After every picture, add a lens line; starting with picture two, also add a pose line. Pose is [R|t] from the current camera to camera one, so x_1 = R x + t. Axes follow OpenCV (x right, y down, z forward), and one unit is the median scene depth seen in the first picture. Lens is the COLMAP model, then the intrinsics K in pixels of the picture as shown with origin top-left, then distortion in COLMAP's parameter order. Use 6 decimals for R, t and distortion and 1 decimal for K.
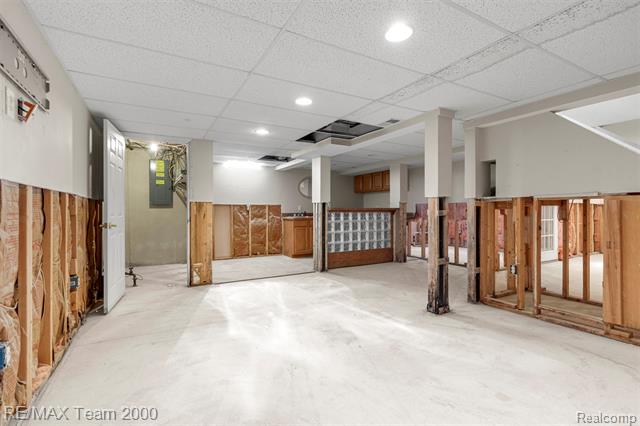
lens RADIAL K [[292.5, 0, 319.0], [0, 292.5, 212.2], [0, 0, 1]] dist [0.000476, 0.000732]
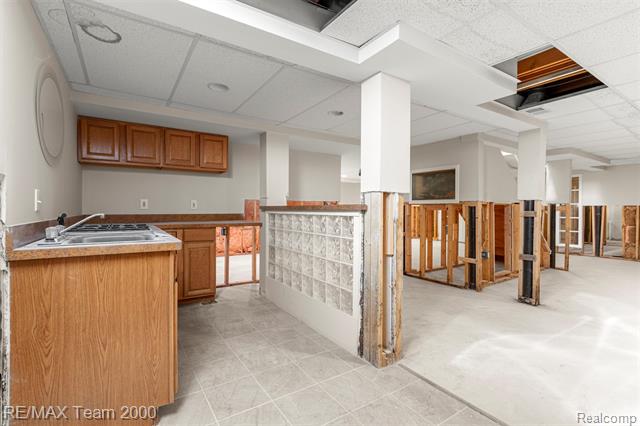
lens RADIAL K [[292.5, 0, 305.6], [0, 292.5, 212.7], [0, 0, 1]] dist [0.000476, 0.000732]
pose [[-0.036924, -0.008889, 0.999279, -0.307192], [-0.005822, 0.999945, 0.008680, -0.006938], [-0.999301, -0.005497, -0.036974, 0.865164]]
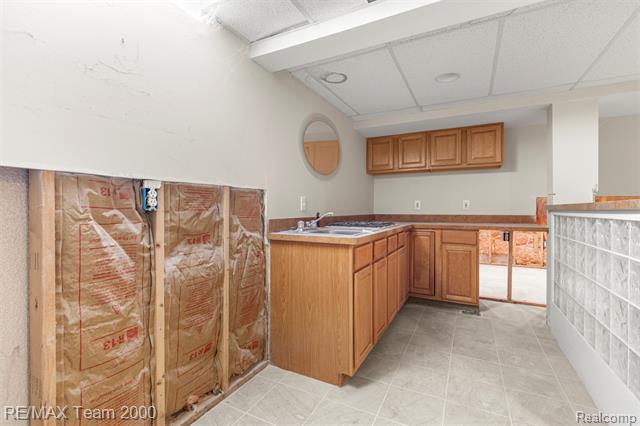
lens RADIAL K [[292.5, 0, 316.4], [0, 292.5, 211.3], [0, 0, 1]] dist [0.000476, 0.000732]
pose [[0.845883, 0.000954, 0.533367, -0.245775], [-0.005515, 0.999961, 0.006958, -0.006731], [-0.533340, -0.008827, 0.845855, 0.756284]]
